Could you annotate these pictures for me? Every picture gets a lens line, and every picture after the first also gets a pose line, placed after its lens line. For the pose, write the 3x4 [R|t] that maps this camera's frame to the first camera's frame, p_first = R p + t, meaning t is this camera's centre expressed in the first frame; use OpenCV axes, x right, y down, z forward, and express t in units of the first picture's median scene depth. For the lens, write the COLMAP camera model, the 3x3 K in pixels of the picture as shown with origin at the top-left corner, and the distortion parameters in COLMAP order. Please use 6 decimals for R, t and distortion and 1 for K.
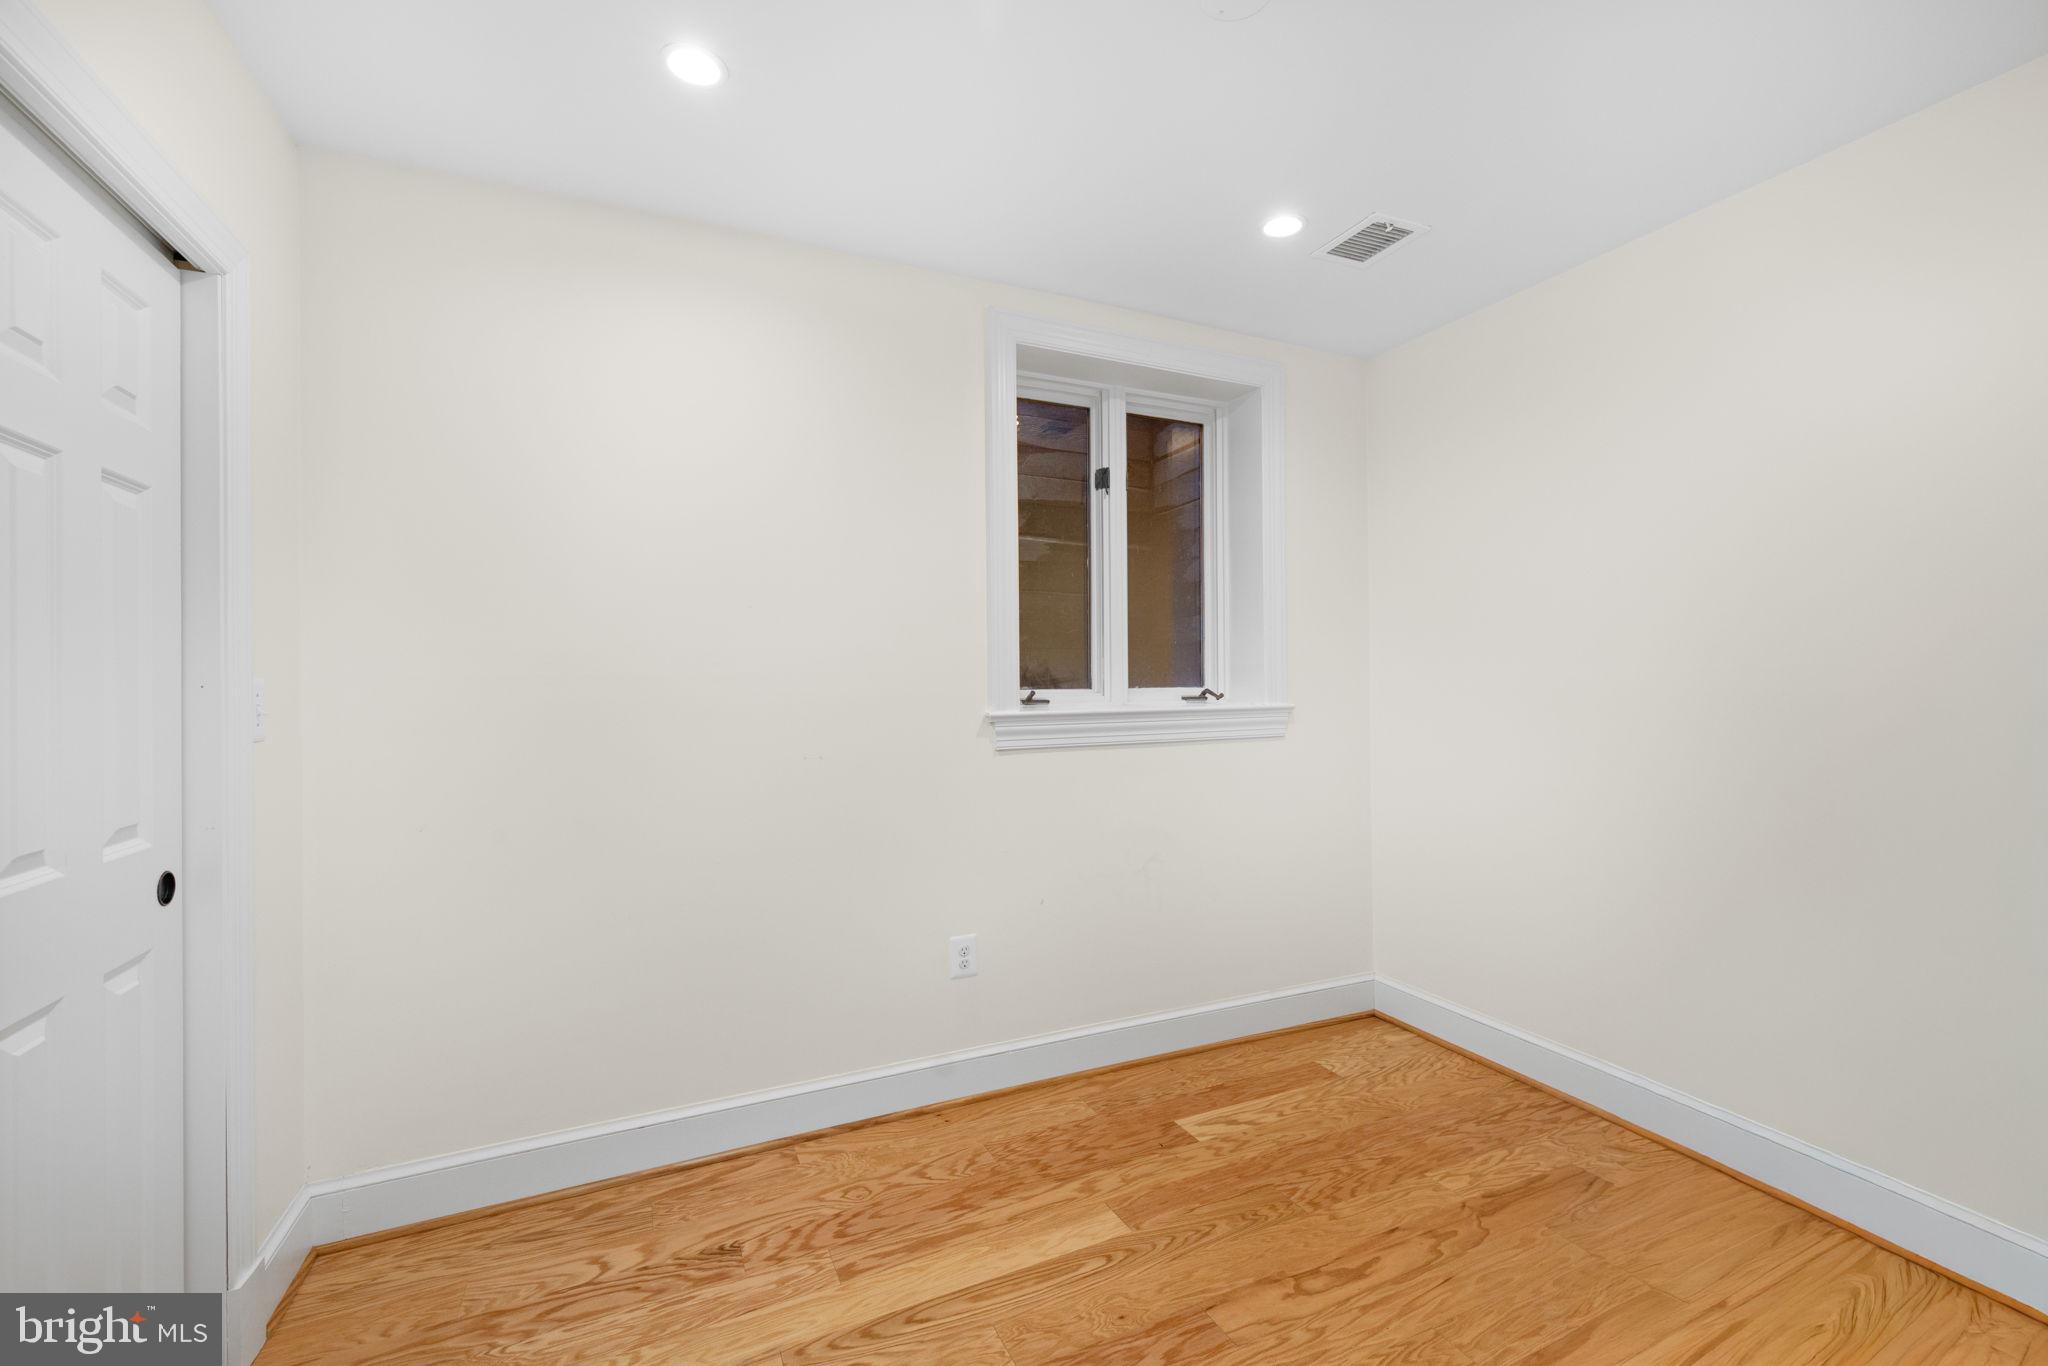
lens RADIAL K [[854.8, 0, 1034.1], [0, 854.8, 680.2], [0, 0, 1]] dist [-0.002821, 0.000303]
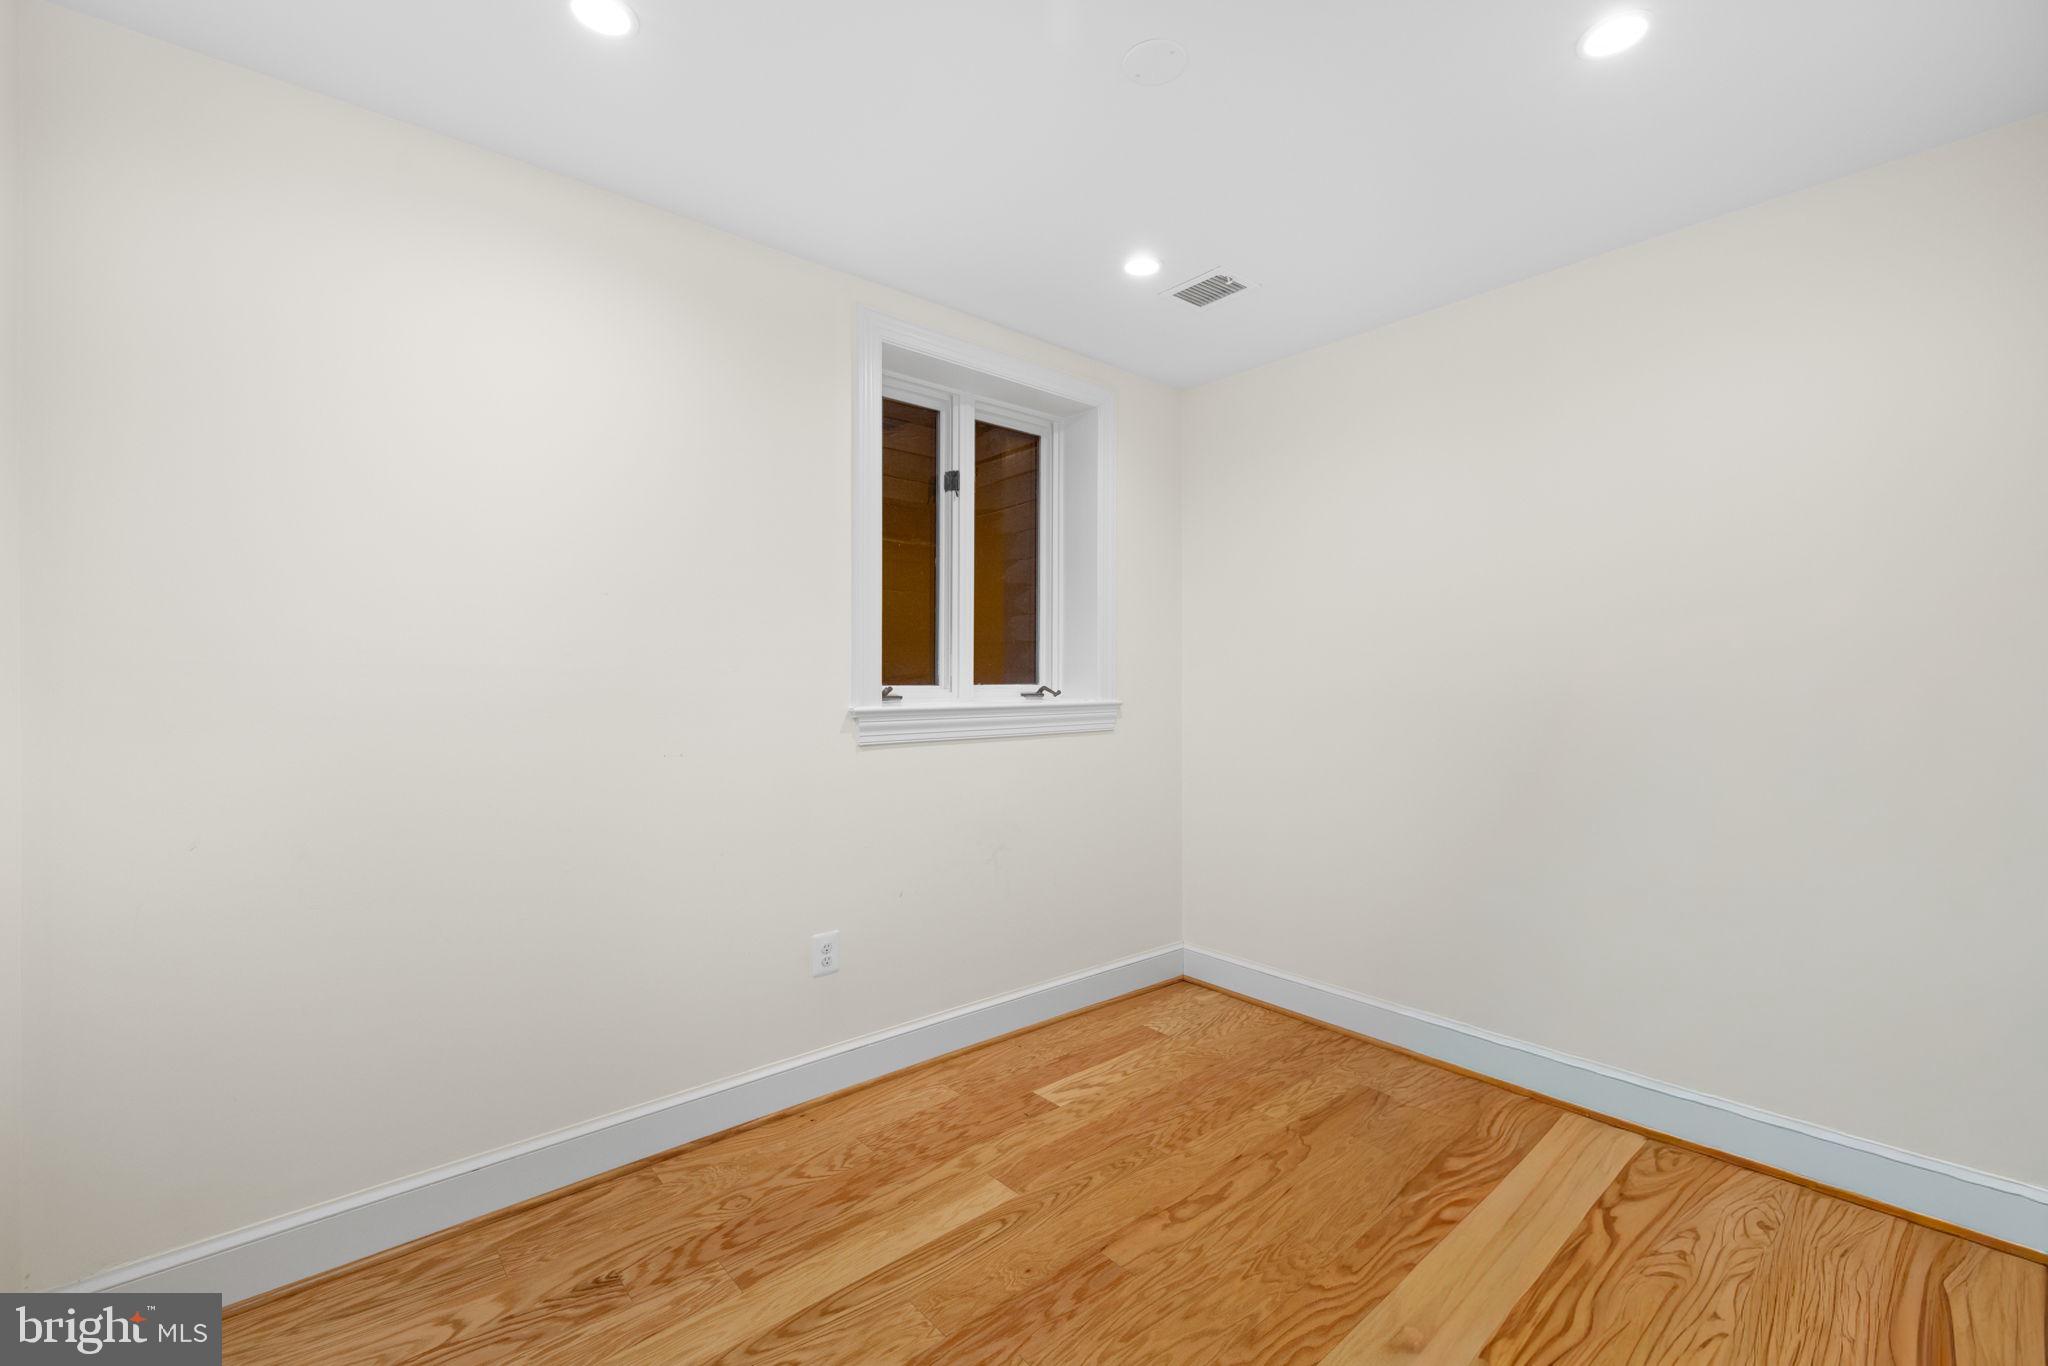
lens RADIAL K [[854.8, 0, 1034.1], [0, 854.8, 680.2], [0, 0, 1]] dist [-0.002821, 0.000303]
pose [[0.960498, 0.008832, 0.278146, -0.153715], [-0.009676, 0.999952, 0.001660, 0.001660], [-0.278118, -0.004286, 0.960537, -0.023689]]
